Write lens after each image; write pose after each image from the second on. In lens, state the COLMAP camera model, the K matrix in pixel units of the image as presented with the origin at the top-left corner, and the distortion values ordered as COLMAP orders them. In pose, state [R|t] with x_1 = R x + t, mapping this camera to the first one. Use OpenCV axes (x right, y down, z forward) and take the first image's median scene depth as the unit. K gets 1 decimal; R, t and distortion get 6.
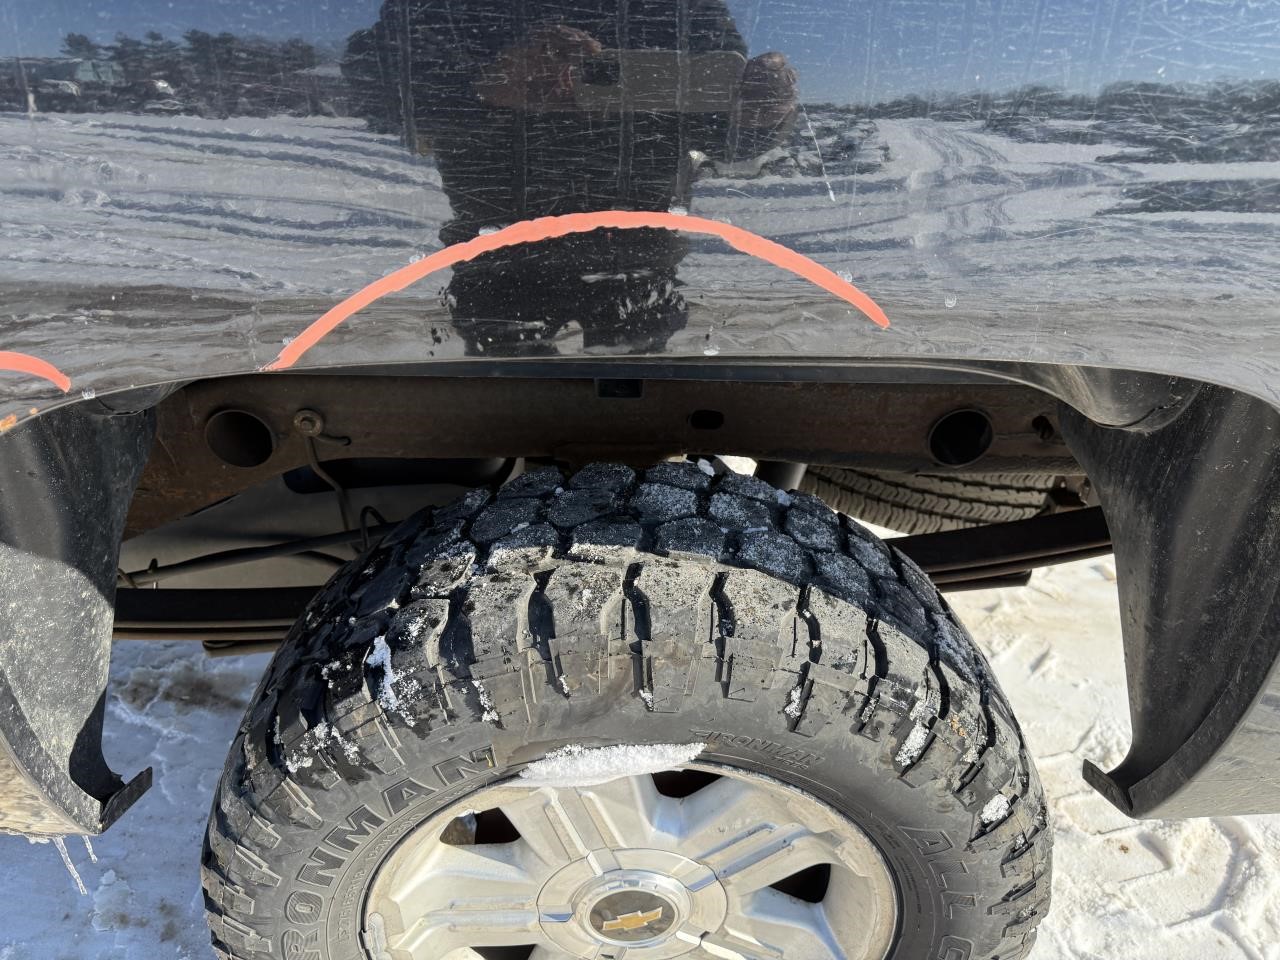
lens RADIAL K [[872.4, 0, 640.0], [0, 872.4, 480.0], [0, 0, 1]] dist [0.036879, -0.038767]
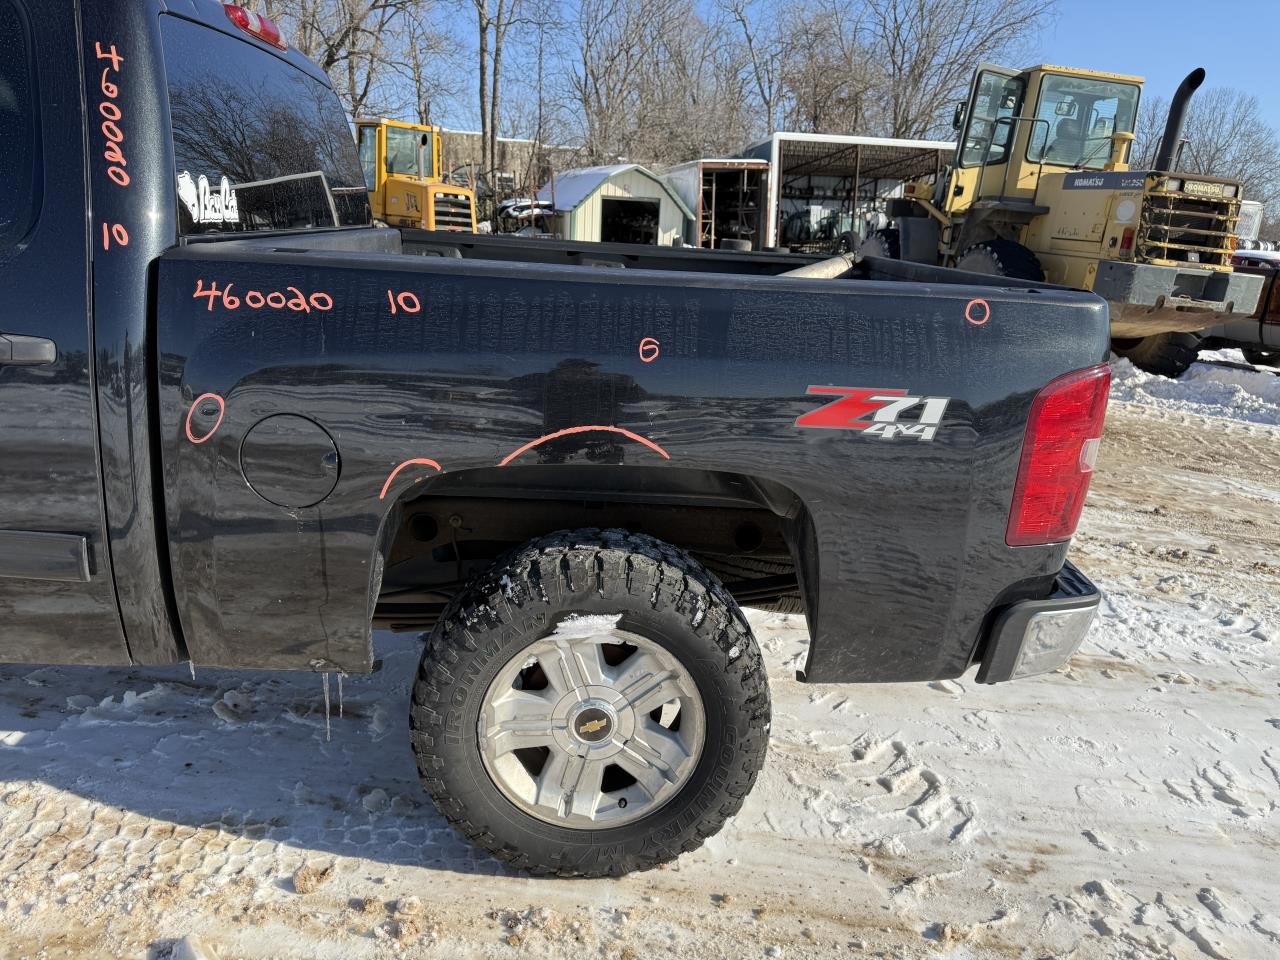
lens RADIAL K [[872.4, 0, 640.0], [0, 872.4, 480.0], [0, 0, 1]] dist [0.036879, -0.038767]
pose [[0.999261, 0.023990, 0.030035, 0.036489], [-0.014754, 0.960863, -0.276631, 0.631759], [-0.035496, 0.275984, 0.960507, -1.695355]]
